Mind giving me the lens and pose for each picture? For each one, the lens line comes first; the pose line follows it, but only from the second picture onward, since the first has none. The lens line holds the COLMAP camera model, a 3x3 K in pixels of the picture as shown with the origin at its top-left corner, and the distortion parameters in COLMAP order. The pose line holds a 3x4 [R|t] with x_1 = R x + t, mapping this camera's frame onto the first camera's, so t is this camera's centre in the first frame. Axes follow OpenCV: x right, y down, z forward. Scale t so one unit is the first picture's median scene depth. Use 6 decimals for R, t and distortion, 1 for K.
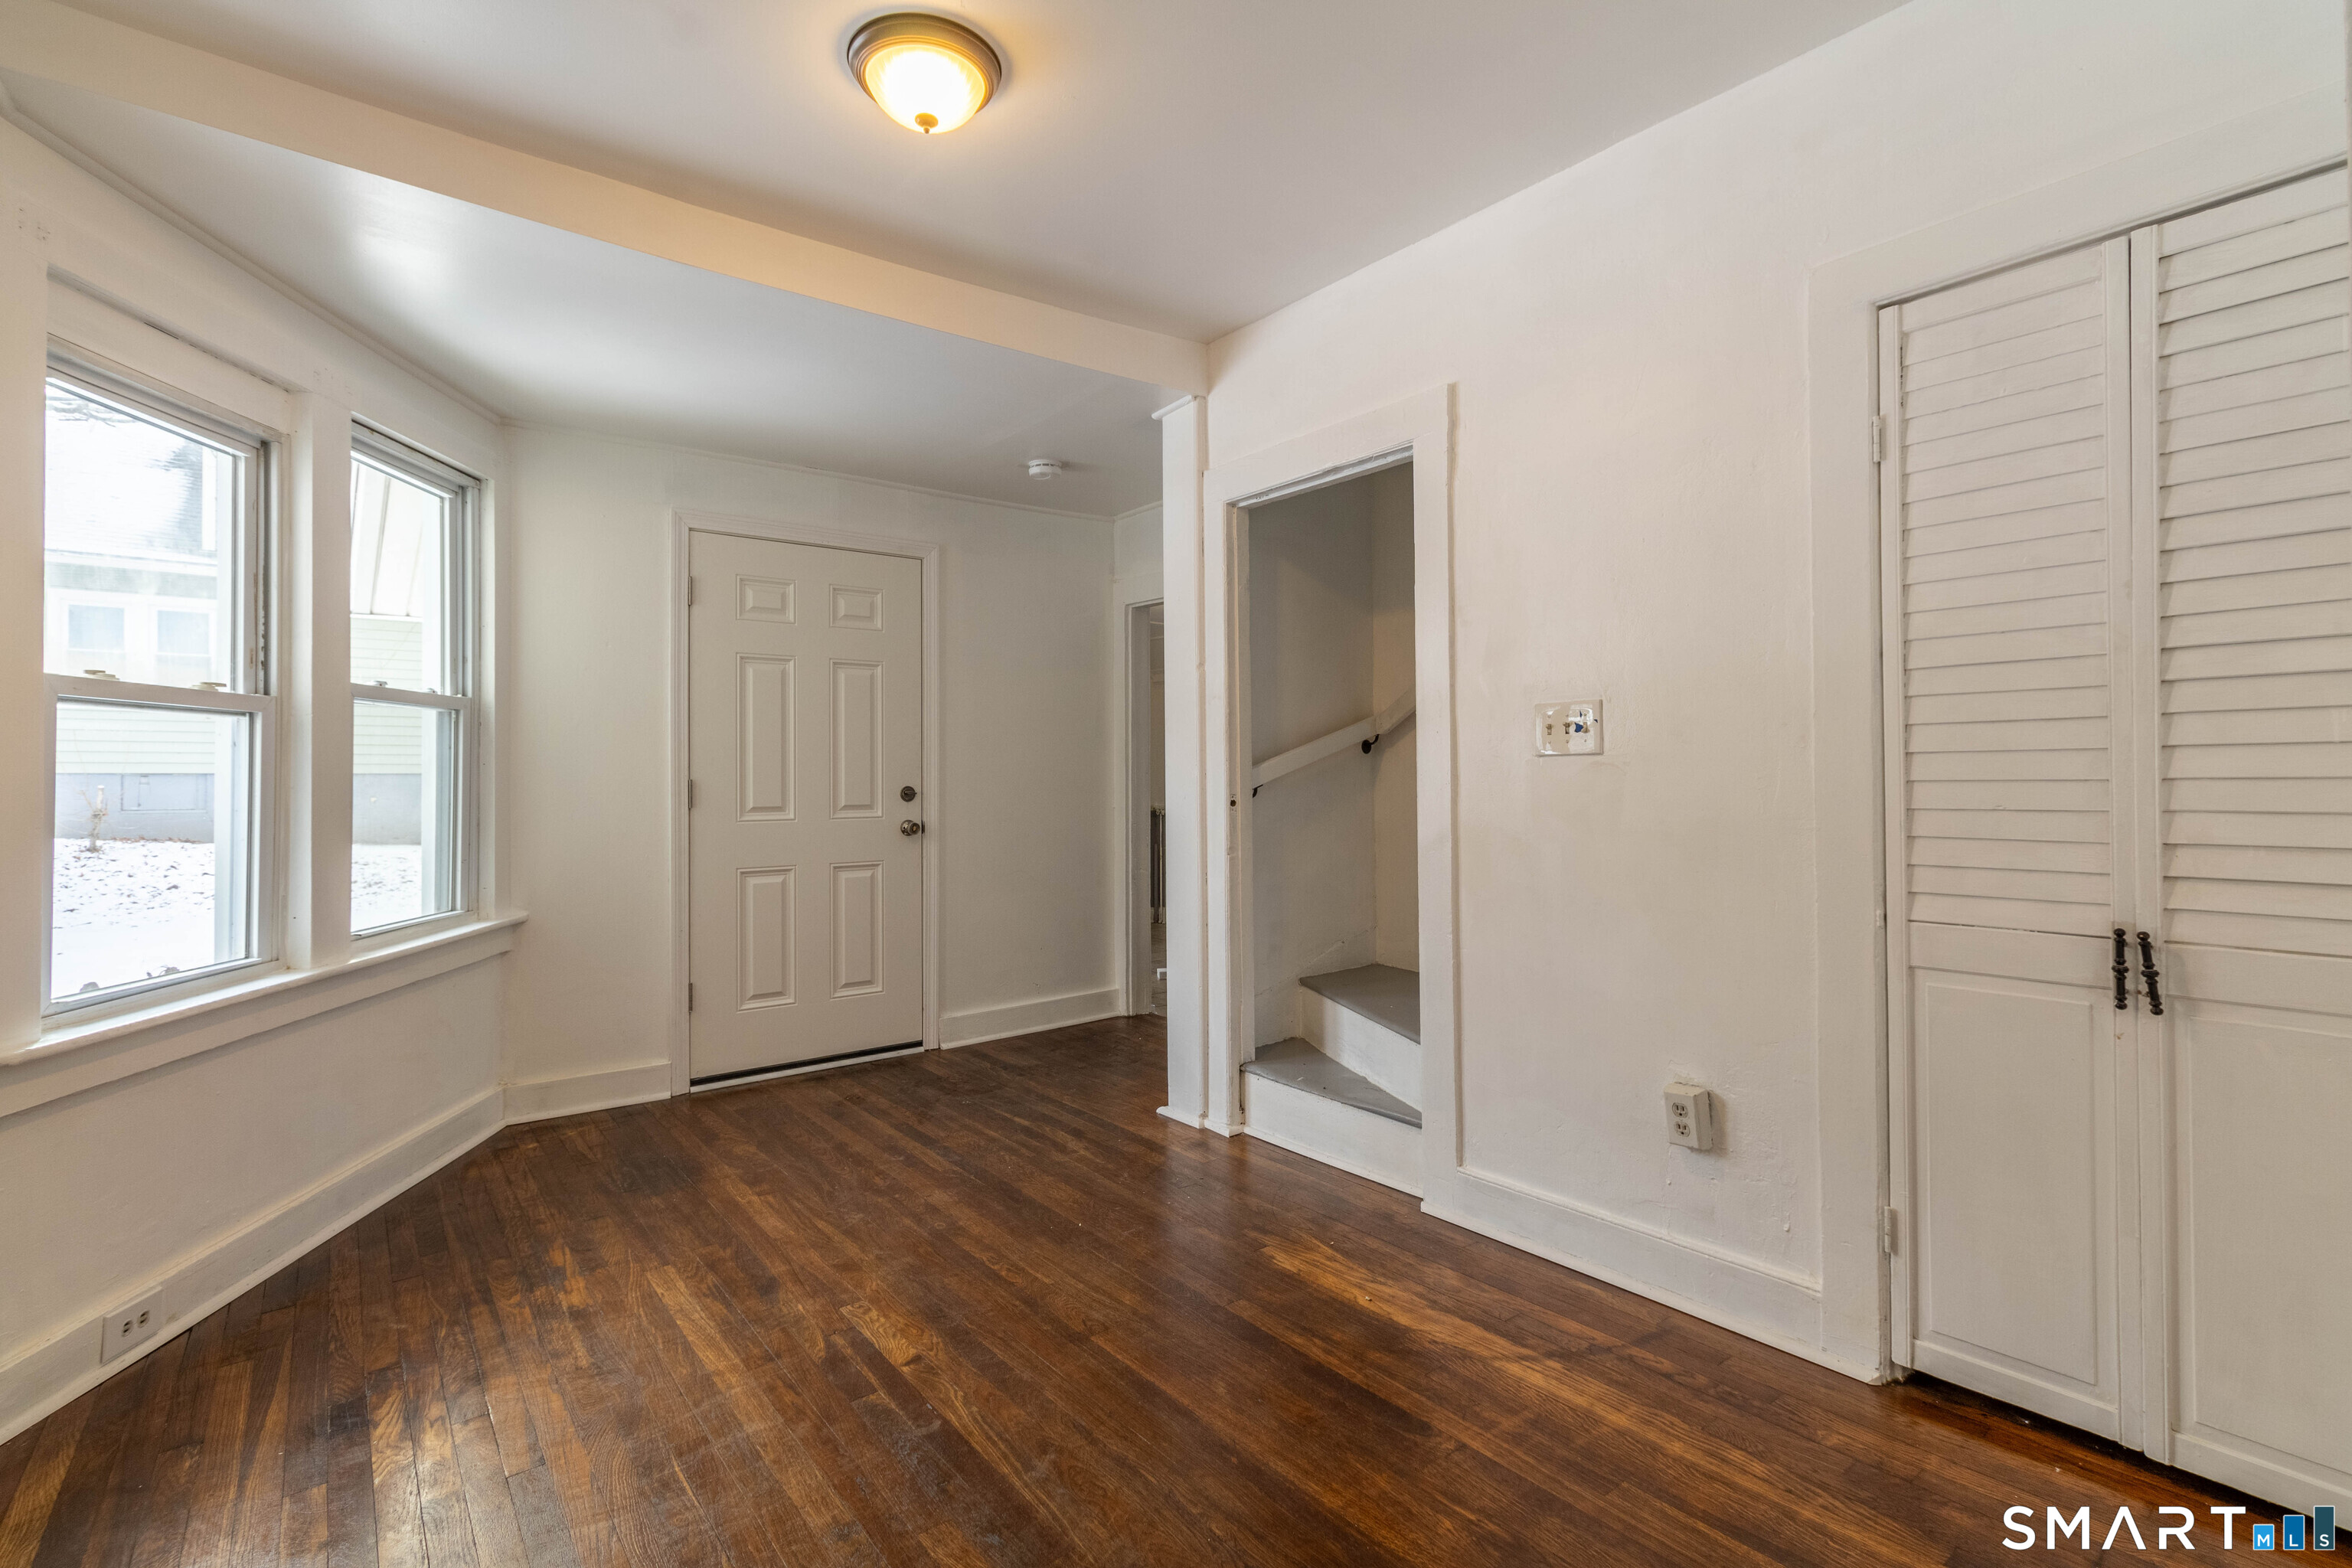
lens RADIAL K [[1092.3, 0, 1170.6], [0, 1092.3, 769.7], [0, 0, 1]] dist [0.000414, 0.000573]
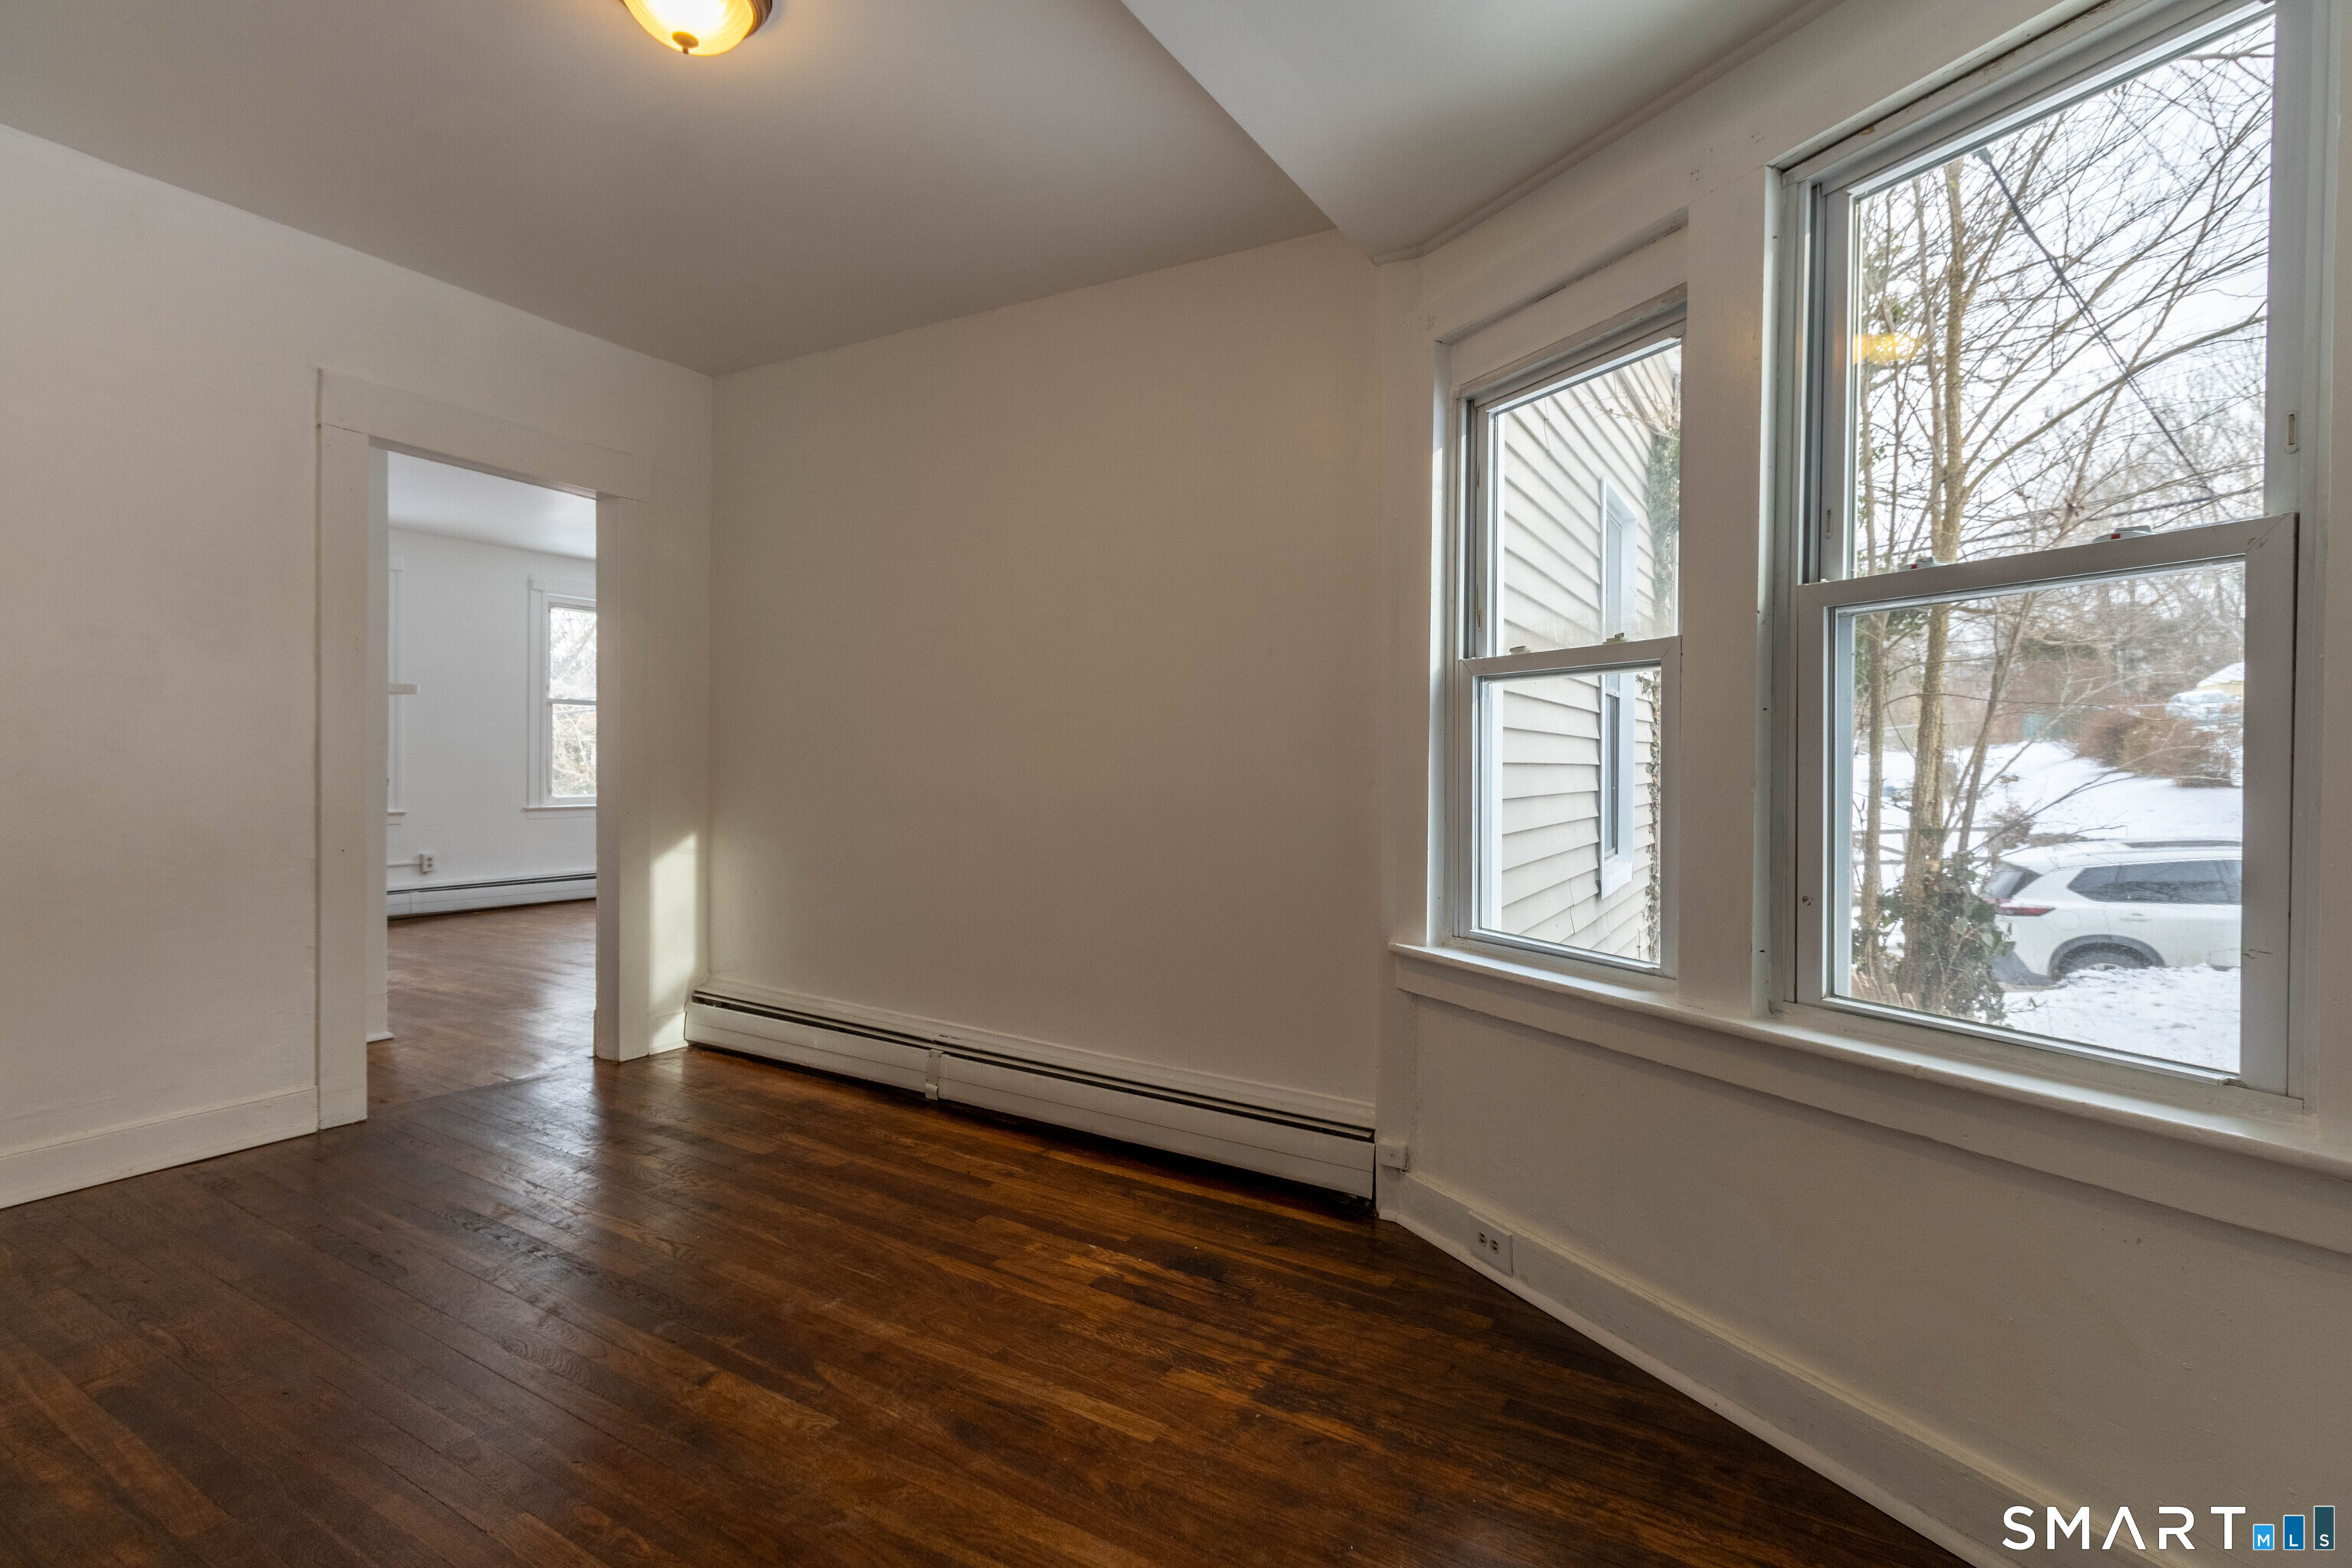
lens RADIAL K [[1092.3, 0, 1170.6], [0, 1092.3, 769.7], [0, 0, 1]] dist [0.000414, 0.000573]
pose [[-0.931138, -0.000095, -0.364668, -0.240989], [-0.001664, 0.999991, 0.003990, 0.028013], [0.364664, 0.004322, -0.931129, 1.817080]]
